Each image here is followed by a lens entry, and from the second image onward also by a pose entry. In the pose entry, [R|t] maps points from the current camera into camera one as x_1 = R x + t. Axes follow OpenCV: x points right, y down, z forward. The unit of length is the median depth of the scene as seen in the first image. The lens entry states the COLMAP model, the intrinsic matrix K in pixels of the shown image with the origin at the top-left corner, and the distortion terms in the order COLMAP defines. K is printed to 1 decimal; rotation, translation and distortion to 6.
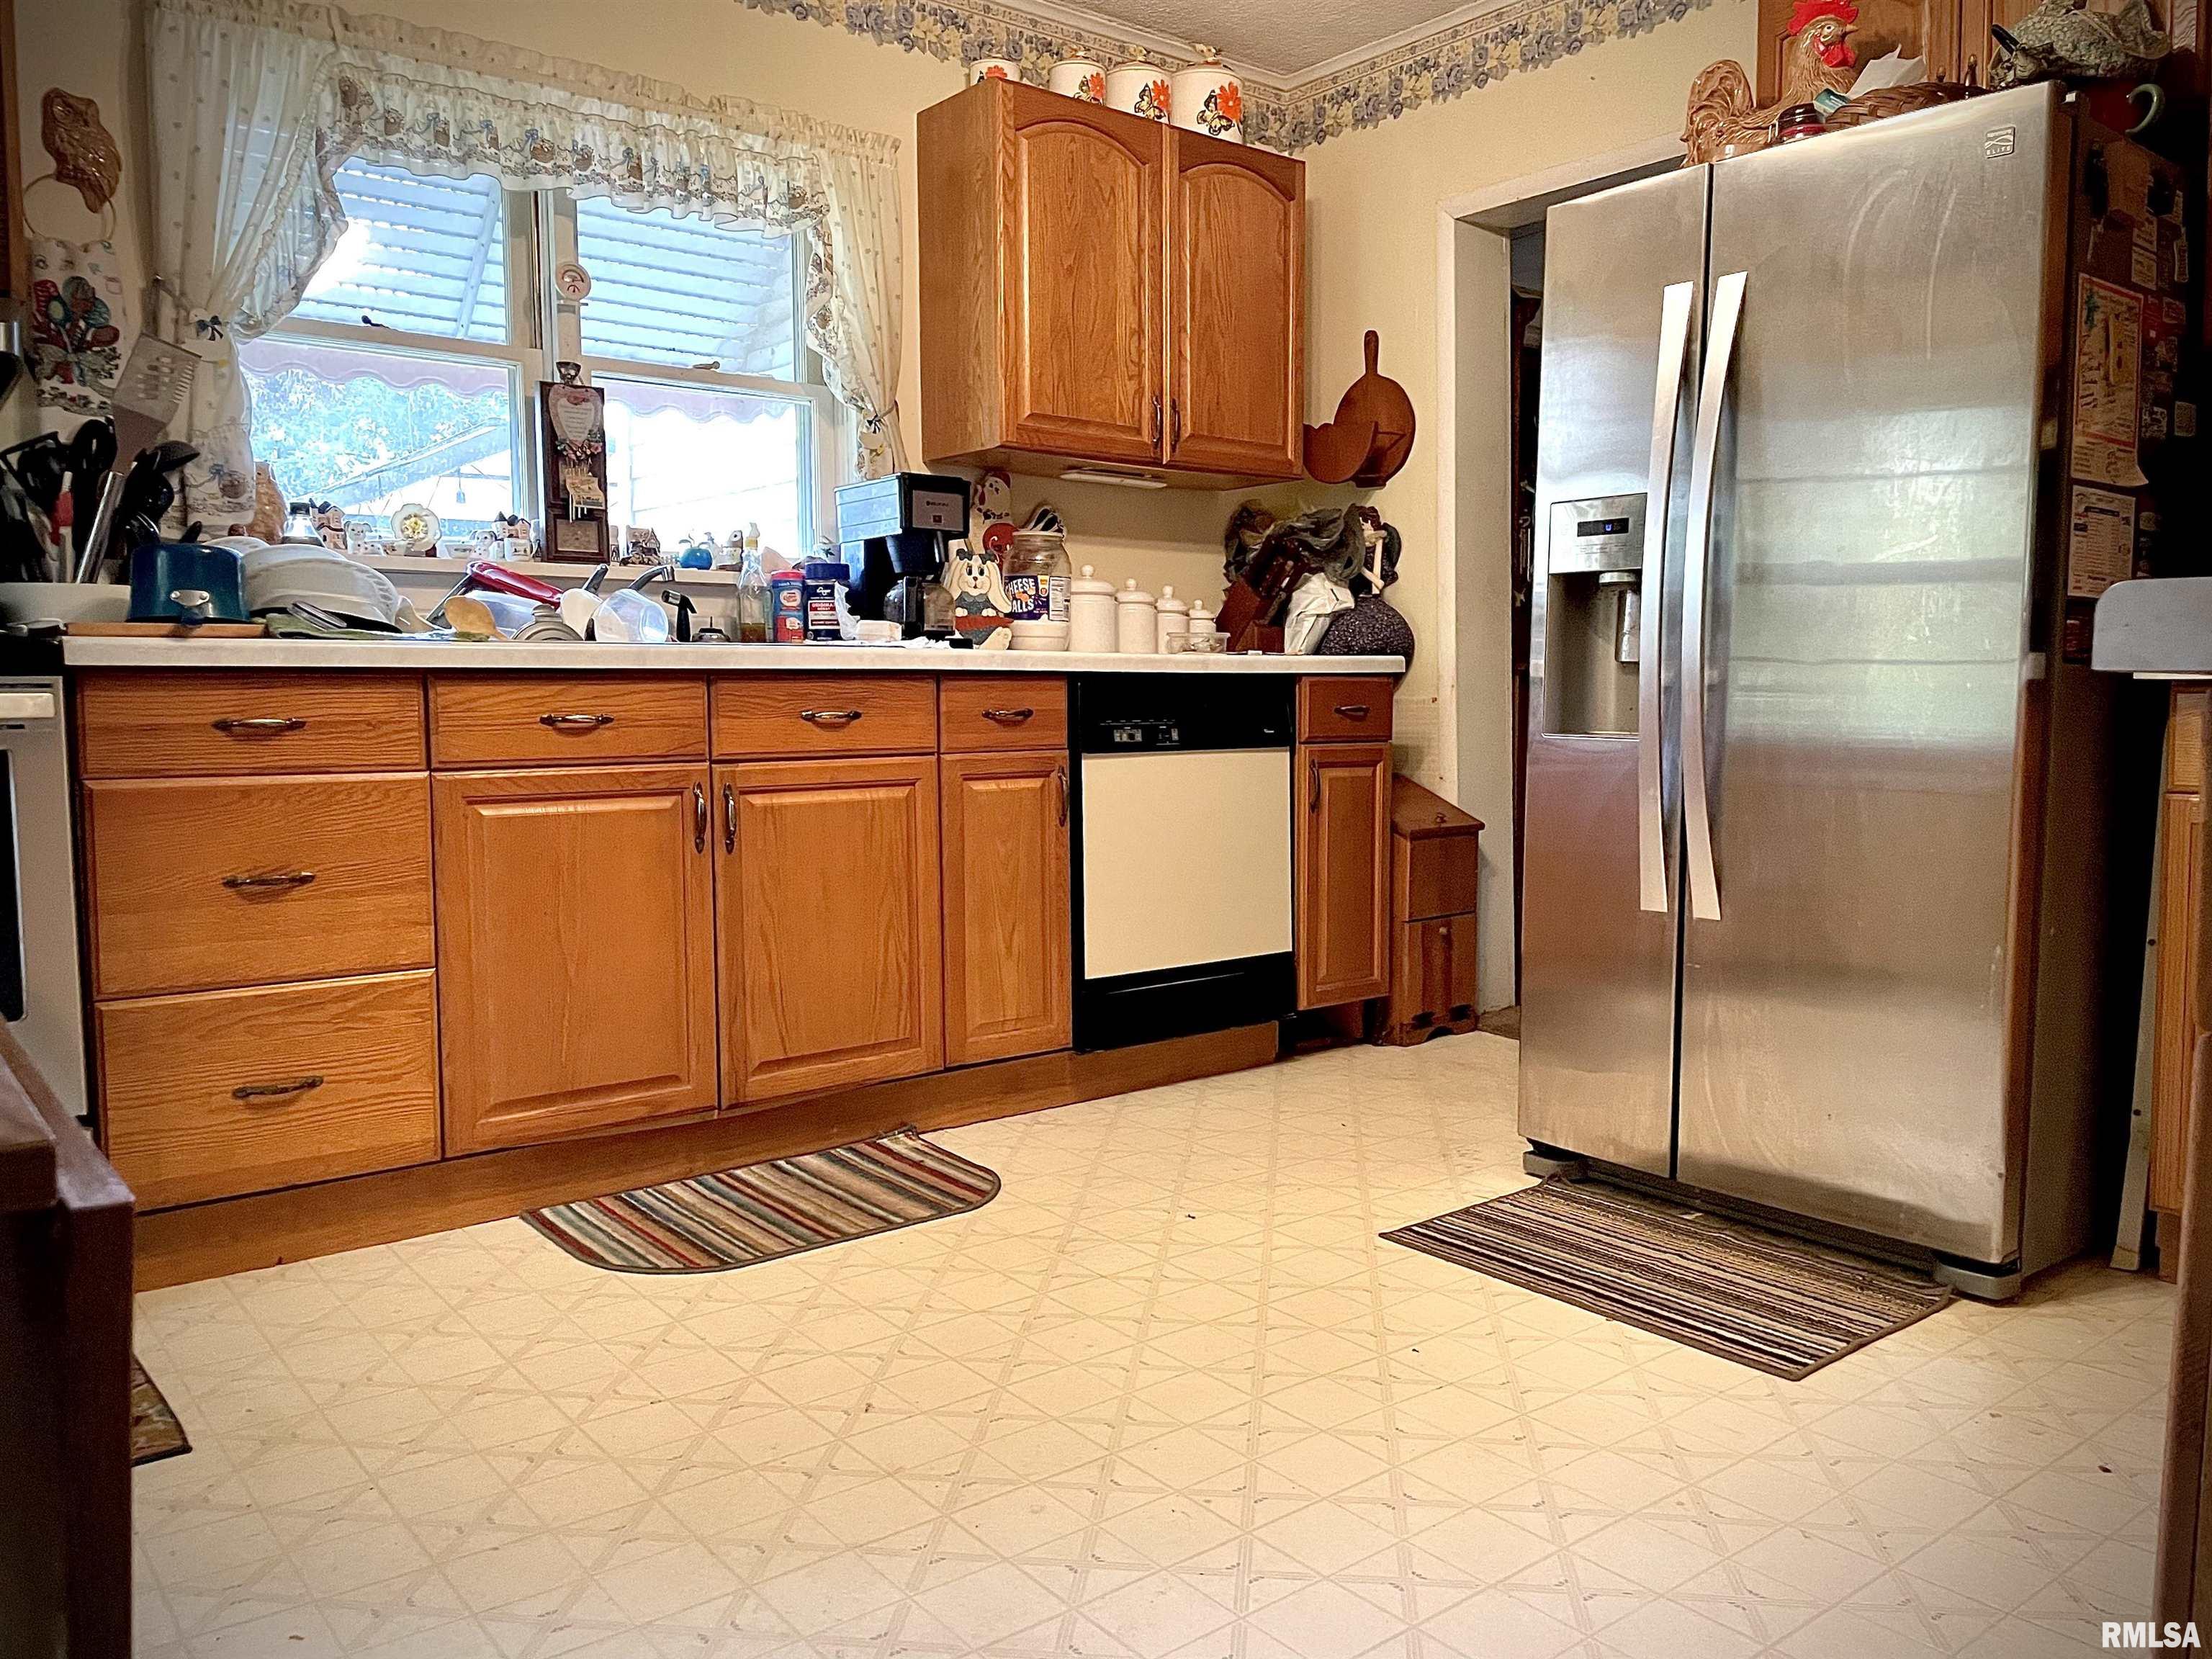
lens RADIAL K [[1718.4, 0, 1150.1], [0, 1718.4, 825.6], [0, 0, 1]] dist [0.094910, -0.126177]
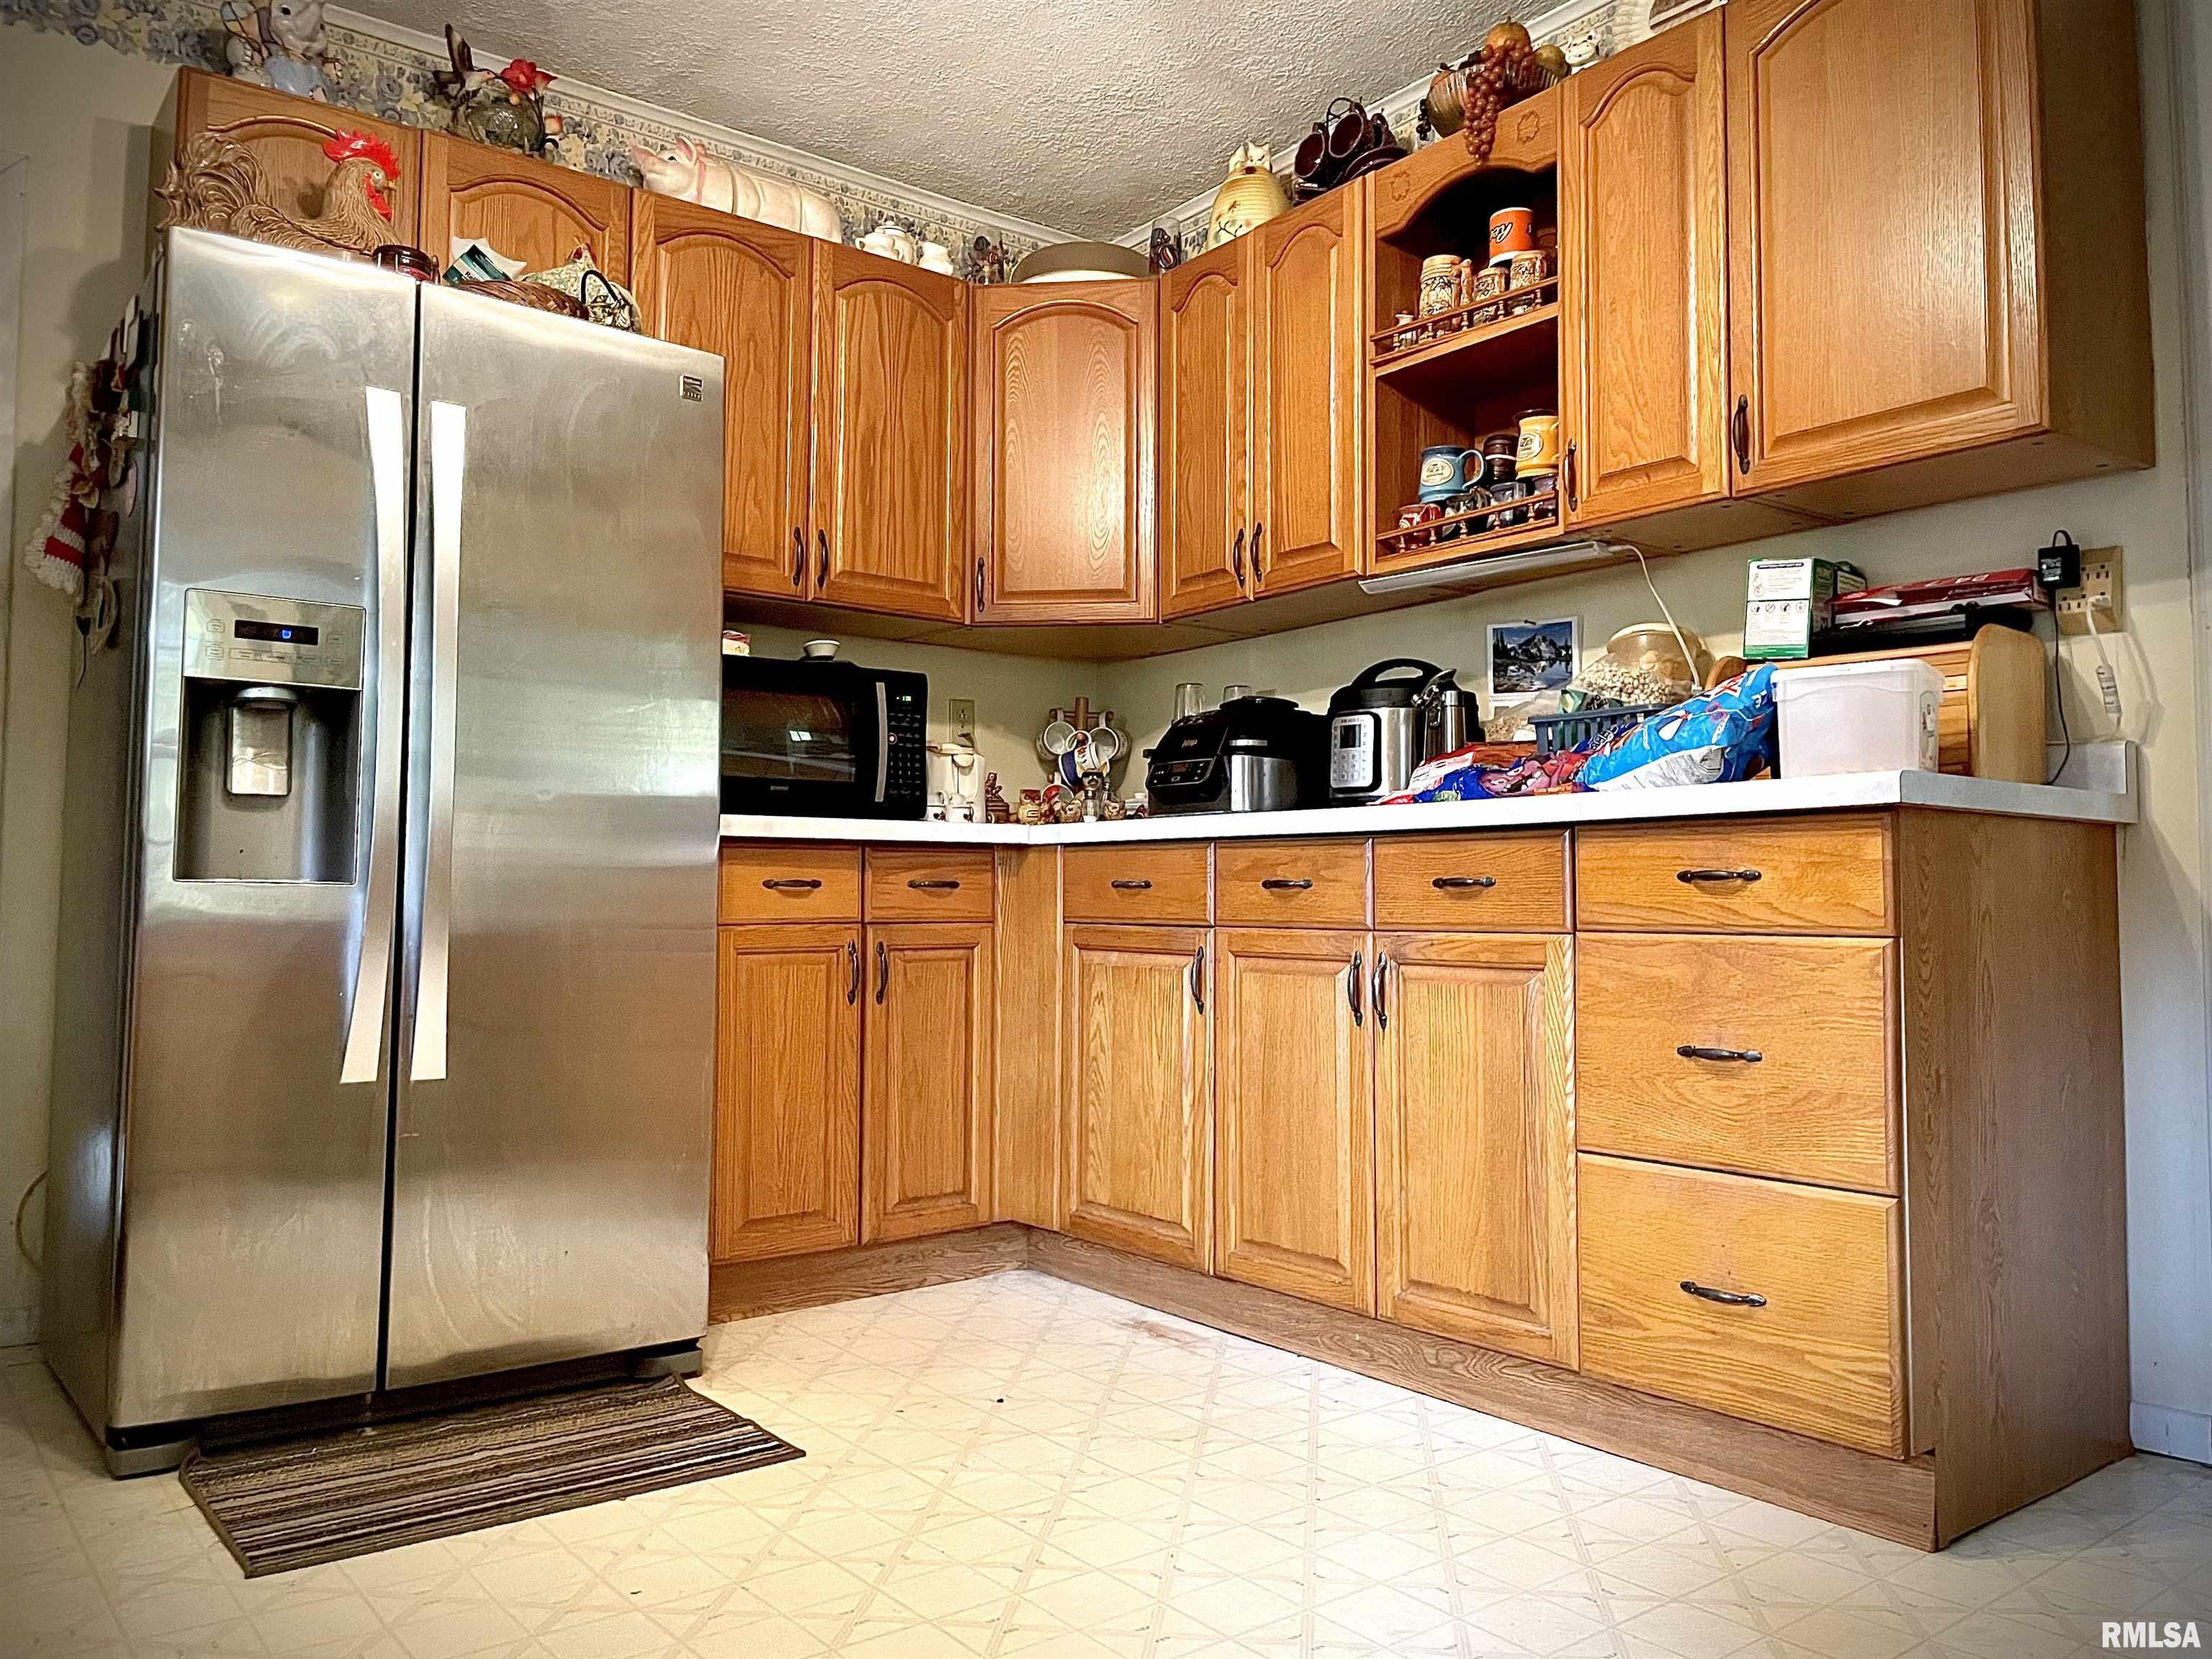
lens RADIAL K [[1718.4, 0, 1106.2], [0, 1718.4, 819.3], [0, 0, 1]] dist [0.094910, -0.126177]
pose [[0.011473, 0.051172, 0.998624, -0.627461], [0.082887, 0.995204, -0.051949, -0.005248], [-0.996493, 0.083369, 0.007176, 0.656708]]
